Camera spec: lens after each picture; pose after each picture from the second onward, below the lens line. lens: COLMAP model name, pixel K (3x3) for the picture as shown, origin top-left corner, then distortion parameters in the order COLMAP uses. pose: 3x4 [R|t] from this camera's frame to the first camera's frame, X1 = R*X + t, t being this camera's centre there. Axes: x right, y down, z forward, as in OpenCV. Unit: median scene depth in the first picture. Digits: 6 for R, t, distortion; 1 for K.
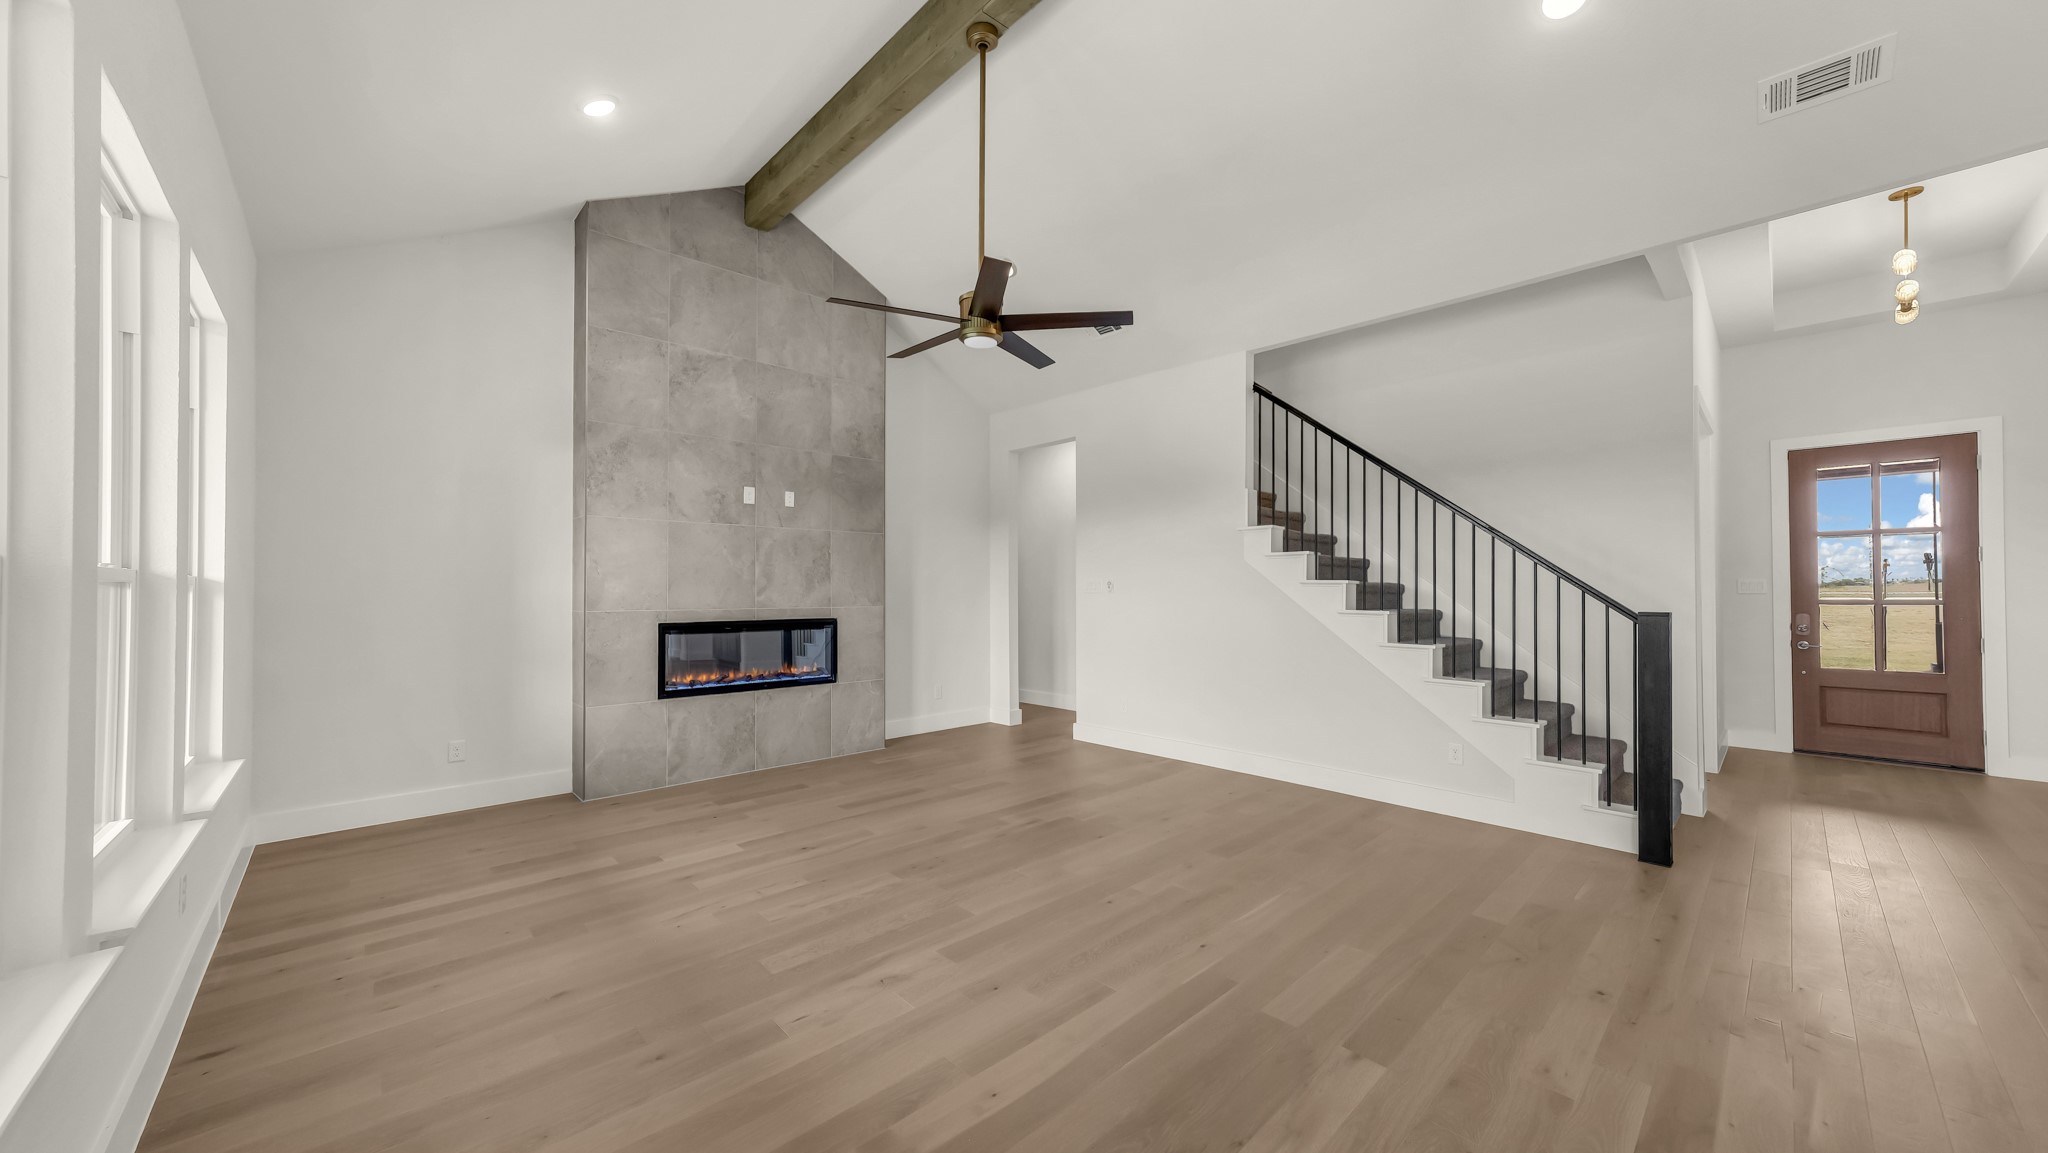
lens RADIAL K [[711.6, 0, 1024.8], [0, 711.6, 582.3], [0, 0, 1]] dist [-0.010181, 0.000000]
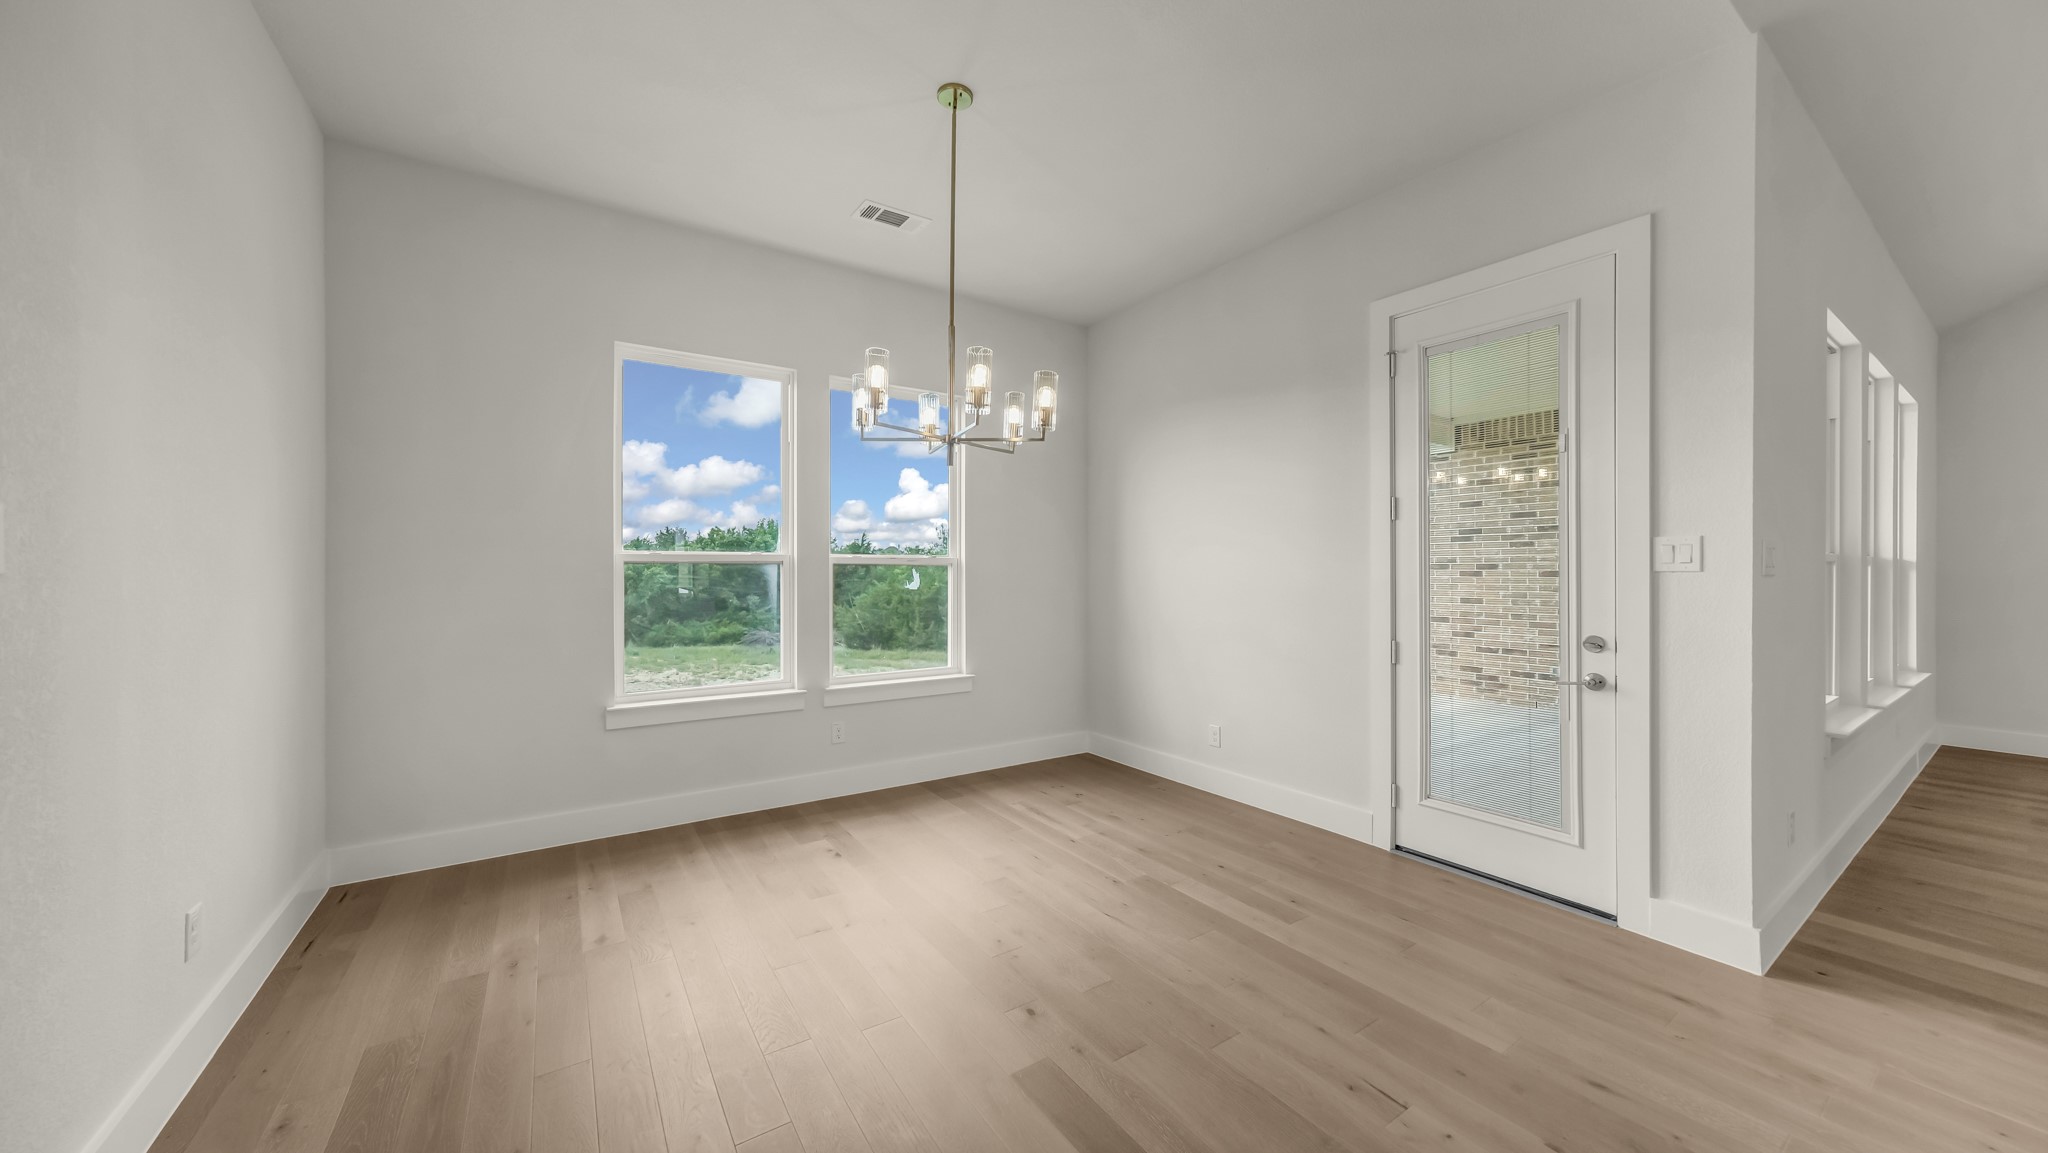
lens RADIAL K [[699.8, 0, 1028.2], [0, 699.8, 562.0], [0, 0, 1]] dist [0.001678, 0.000264]
pose [[-0.142715, -0.007778, -0.989733, 0.449944], [0.011960, 0.999883, -0.009582, -0.006005], [0.989692, -0.013204, -0.142605, -0.472030]]
